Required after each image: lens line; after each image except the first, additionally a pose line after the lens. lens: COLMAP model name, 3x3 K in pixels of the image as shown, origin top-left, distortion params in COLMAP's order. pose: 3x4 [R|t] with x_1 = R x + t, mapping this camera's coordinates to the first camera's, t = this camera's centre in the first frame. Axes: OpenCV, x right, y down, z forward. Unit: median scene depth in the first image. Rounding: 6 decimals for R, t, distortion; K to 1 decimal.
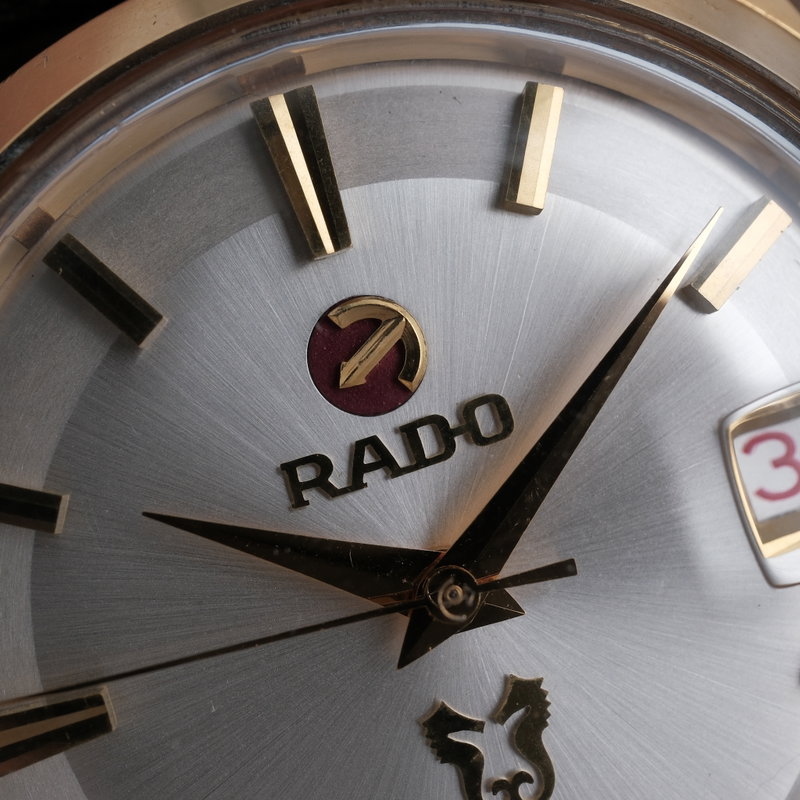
lens RADIAL K [[1897.1, 0, 397.6], [0, 1897.1, 405.6], [0, 0, 1]] dist [0.093156, 0.000000]
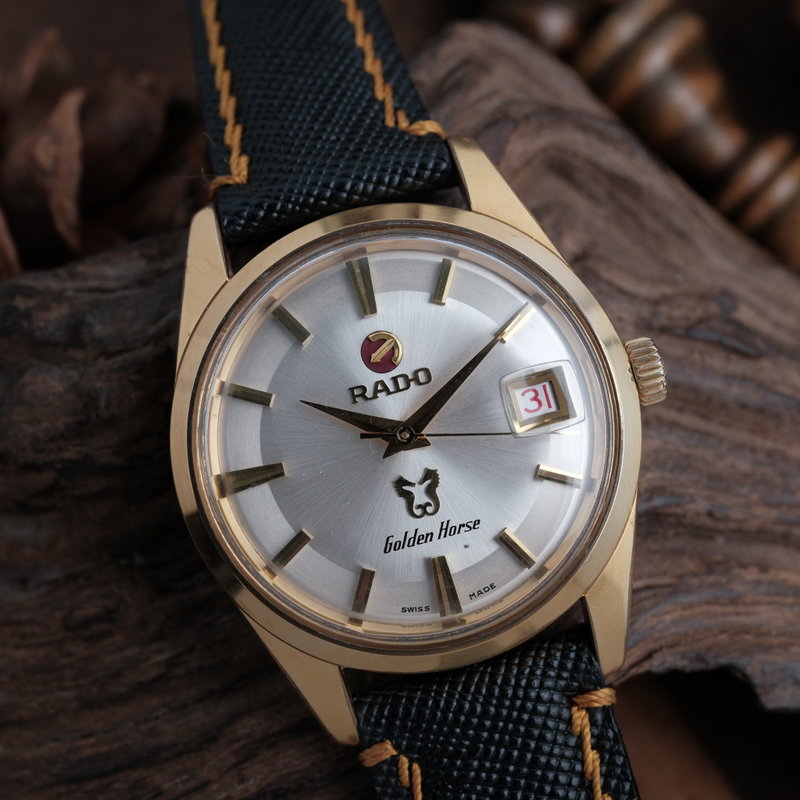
lens RADIAL K [[1897.1, 0, 392.8], [0, 1897.1, 405.5], [0, 0, 1]] dist [0.093156, 0.000000]
pose [[0.992660, 0.051524, -0.109410, 0.313769], [-0.057715, 0.996861, -0.054187, 0.205722], [0.106275, 0.060104, 0.992519, -1.800655]]
